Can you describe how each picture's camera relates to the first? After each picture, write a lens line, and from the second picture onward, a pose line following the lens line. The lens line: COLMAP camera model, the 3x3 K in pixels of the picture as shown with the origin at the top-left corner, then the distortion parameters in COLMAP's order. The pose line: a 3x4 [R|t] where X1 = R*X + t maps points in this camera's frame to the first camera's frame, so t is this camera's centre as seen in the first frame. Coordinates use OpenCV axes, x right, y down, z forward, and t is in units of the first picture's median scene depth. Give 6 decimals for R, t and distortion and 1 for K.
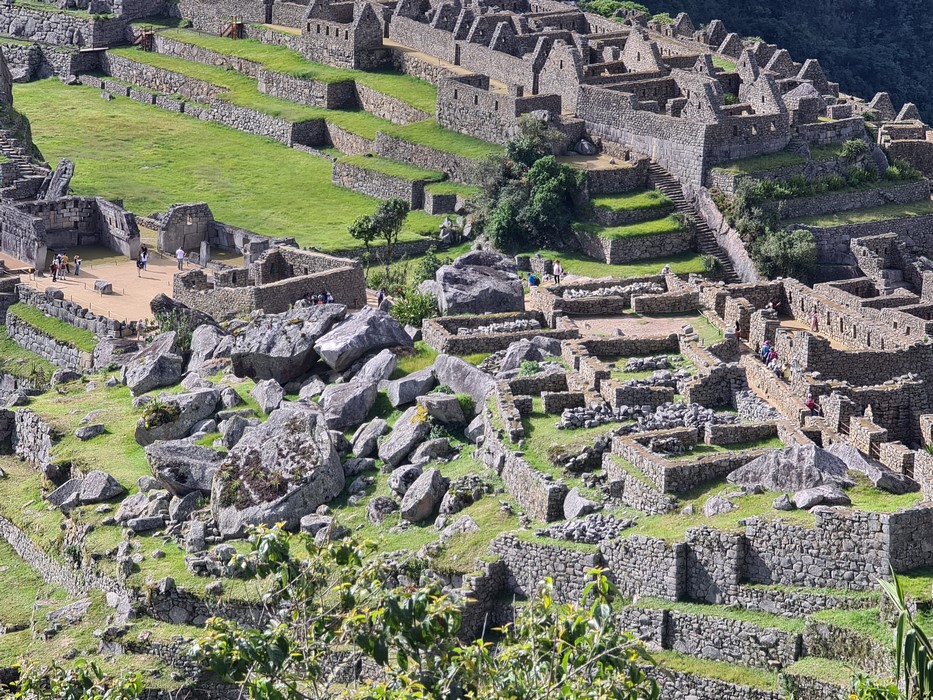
lens RADIAL K [[3391.3, 0, 466.5], [0, 3391.3, 350.0], [0, 0, 1]] dist [0.247567, 0.843862]
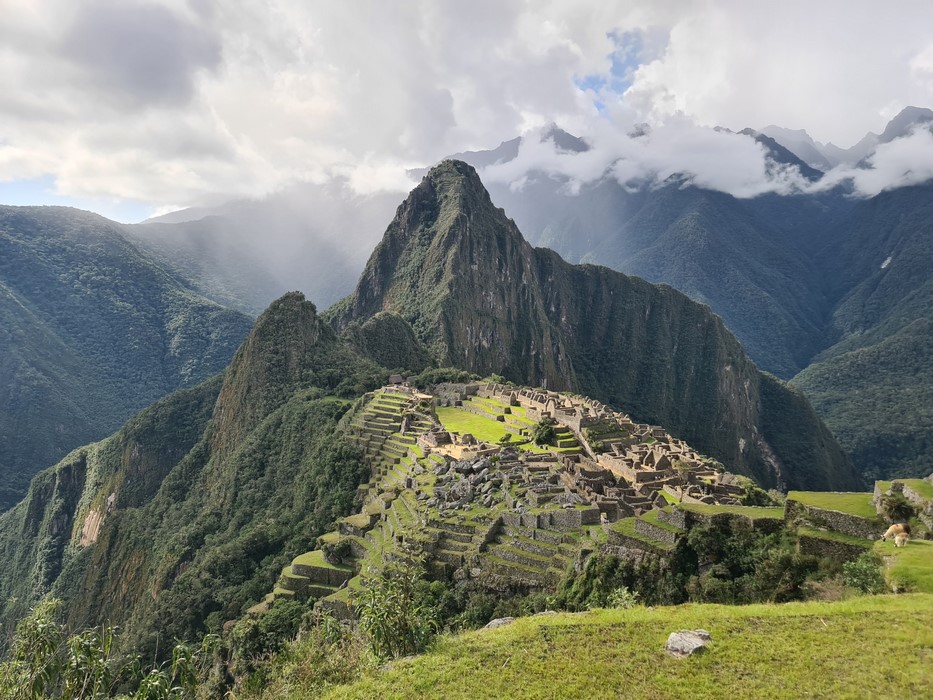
lens RADIAL K [[683.7, 0, 466.5], [0, 683.7, 350.0], [0, 0, 1]] dist [0.077460, -0.067659]
pose [[0.991350, 0.004252, -0.131173, 0.038047], [-0.025066, 0.987211, -0.157439, -0.005933], [0.128826, 0.159365, 0.978778, 0.023728]]
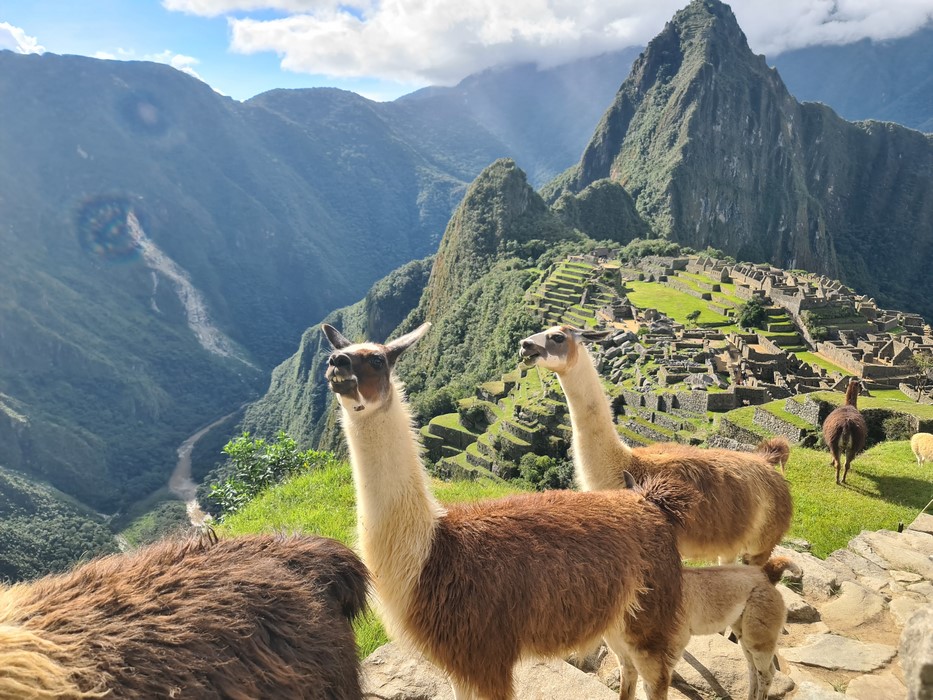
lens RADIAL K [[690.0, 0, 468.5], [0, 690.0, 353.3], [0, 0, 1]] dist [0.048465, -0.000451]
pose [[0.891908, 0.098533, -0.441352, 0.089995], [-0.090248, 0.995124, 0.039786, -0.000393], [0.443120, 0.004346, 0.896452, 0.093847]]
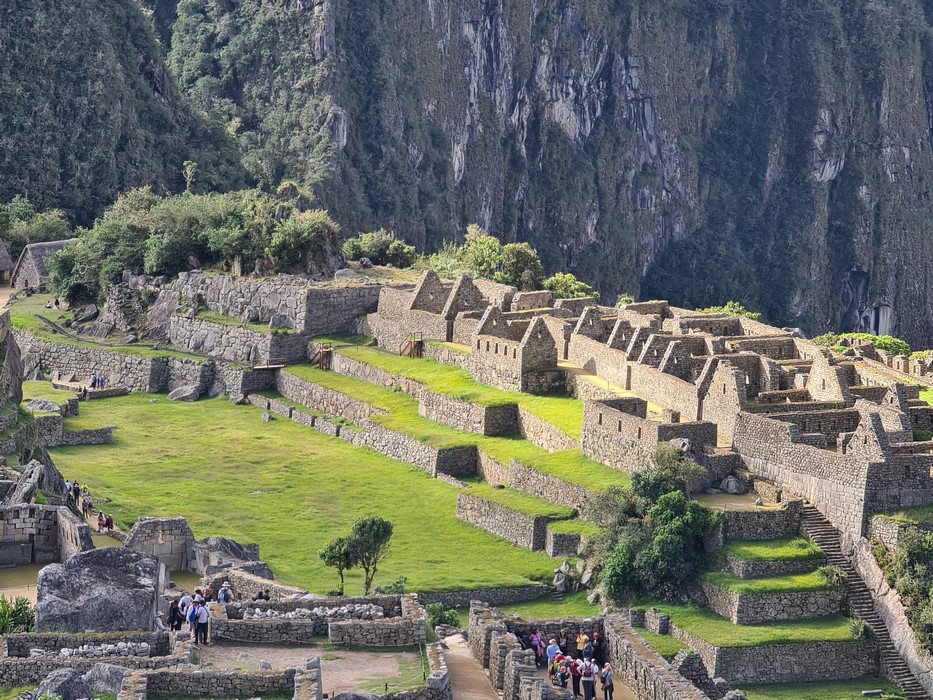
lens RADIAL K [[3384.9, 0, 369.8], [0, 3384.9, 349.7], [0, 0, 1]] dist [0.263073, -0.479411]
pose [[0.981354, 0.034061, -0.189169, 0.107079], [-0.055136, 0.992698, -0.107287, 0.002008], [0.184133, 0.115716, 0.976066, 0.167028]]
